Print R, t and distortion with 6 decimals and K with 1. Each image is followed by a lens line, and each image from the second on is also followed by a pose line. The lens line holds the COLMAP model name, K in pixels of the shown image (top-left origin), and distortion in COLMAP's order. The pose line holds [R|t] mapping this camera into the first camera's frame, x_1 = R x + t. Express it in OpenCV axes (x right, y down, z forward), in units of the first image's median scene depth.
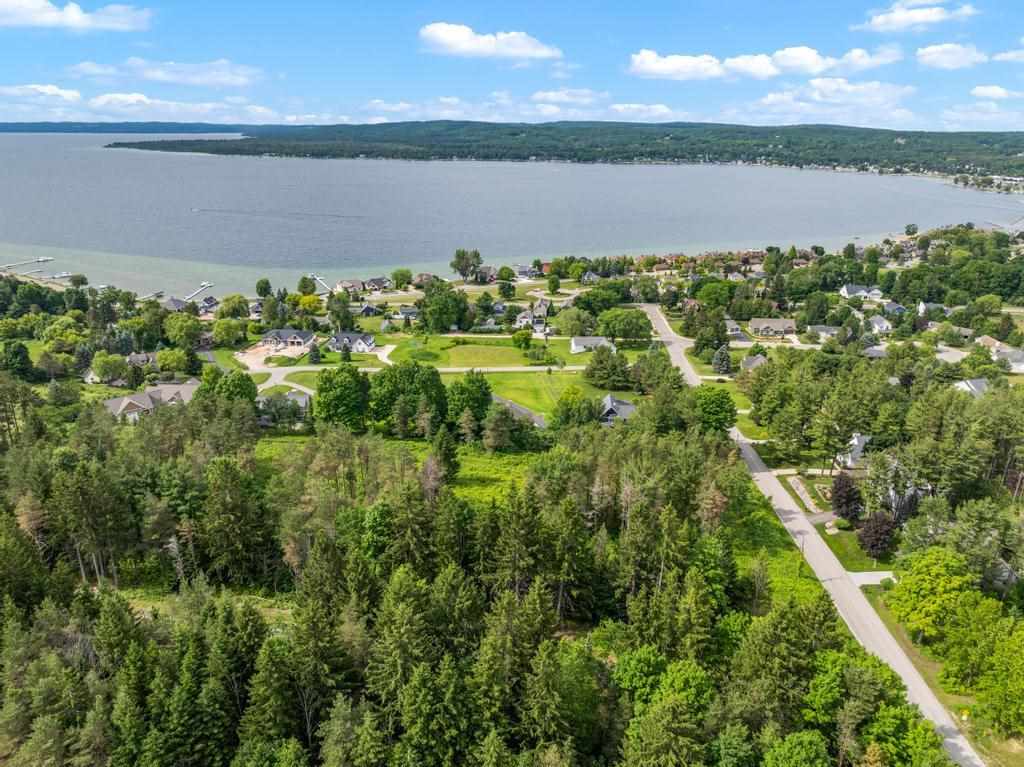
lens RADIAL K [[716.1, 0, 522.9], [0, 716.1, 380.4], [0, 0, 1]] dist [-0.049924, 0.003285]
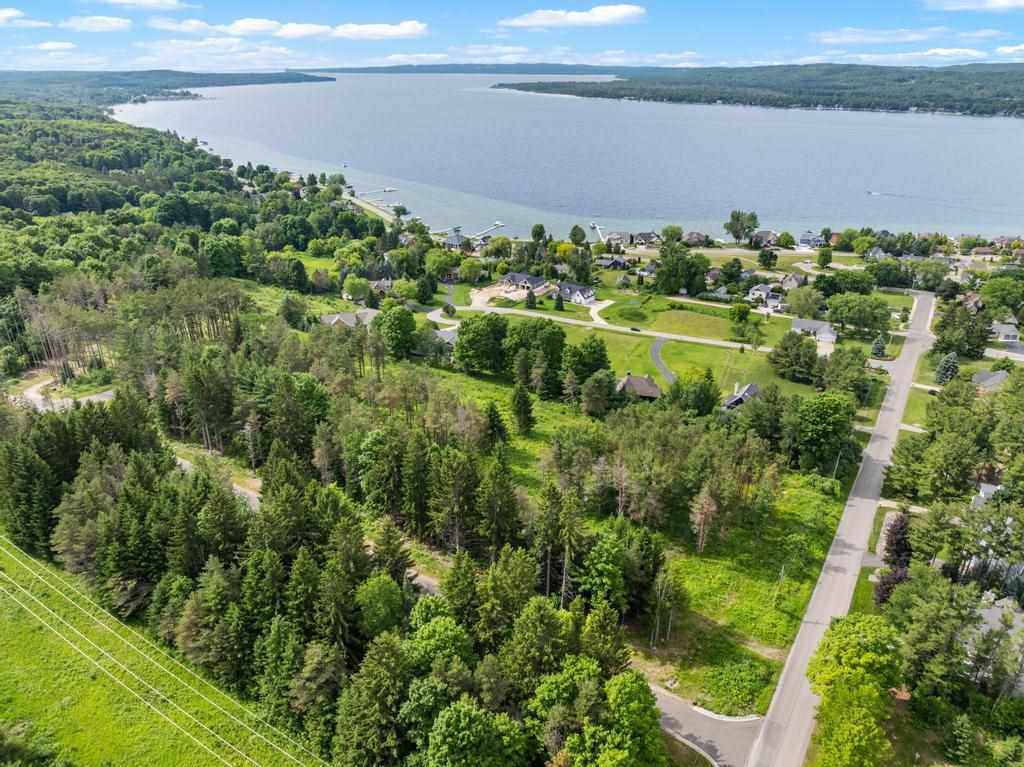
lens RADIAL K [[715.5, 0, 516.1], [0, 715.5, 387.4], [0, 0, 1]] dist [-0.052989, 0.021117]
pose [[0.879747, 0.182553, -0.438998, 0.157484], [-0.146590, 0.982513, 0.114803, -0.022522], [0.452279, -0.036645, 0.891123, 0.012841]]
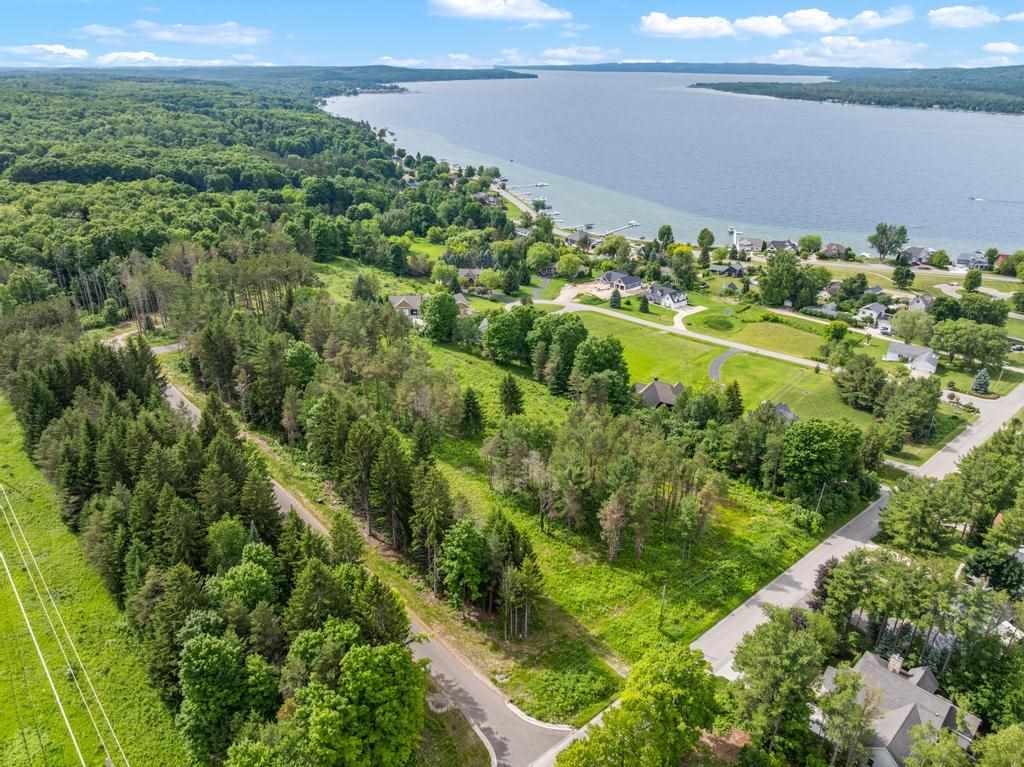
lens RADIAL K [[715.5, 0, 516.1], [0, 715.5, 387.4], [0, 0, 1]] dist [-0.052989, 0.021117]
pose [[0.724710, 0.271939, -0.633123, 0.261009], [-0.220119, 0.962052, 0.161258, -0.040605], [0.652949, 0.022497, 0.757068, 0.076373]]
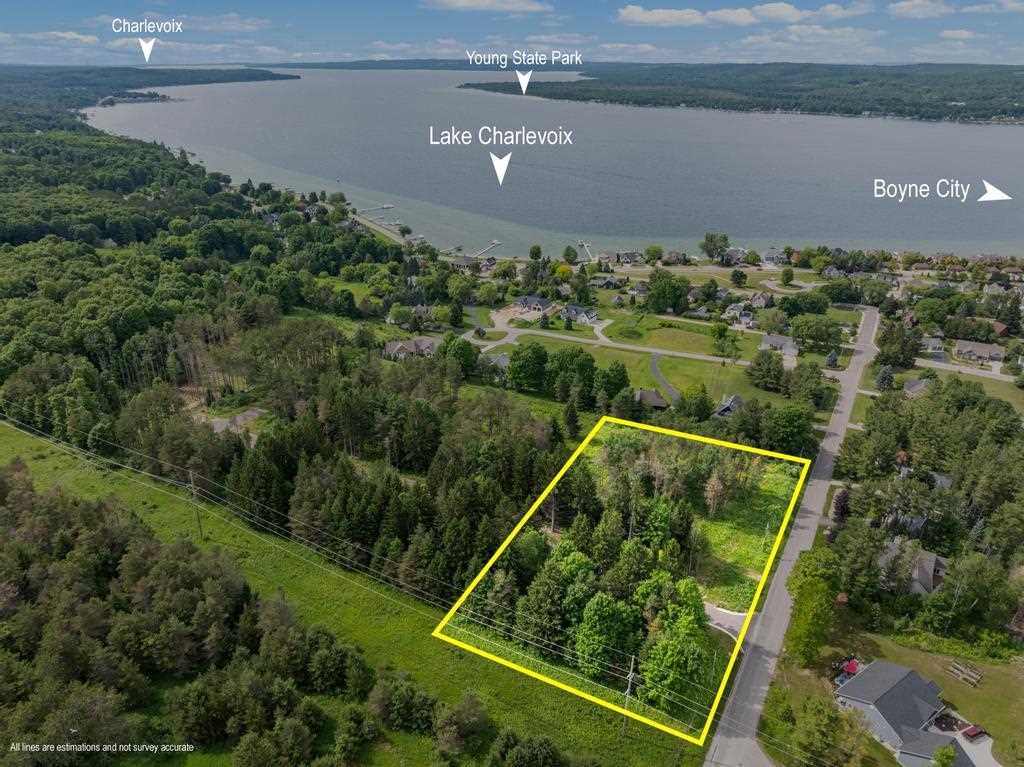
lens RADIAL K [[715.5, 0, 516.1], [0, 715.5, 387.4], [0, 0, 1]] dist [-0.052989, 0.021117]
pose [[0.902417, 0.170188, -0.395828, 0.159145], [-0.134858, 0.984091, 0.115661, -0.050871], [0.409215, -0.050994, 0.911012, -0.167985]]
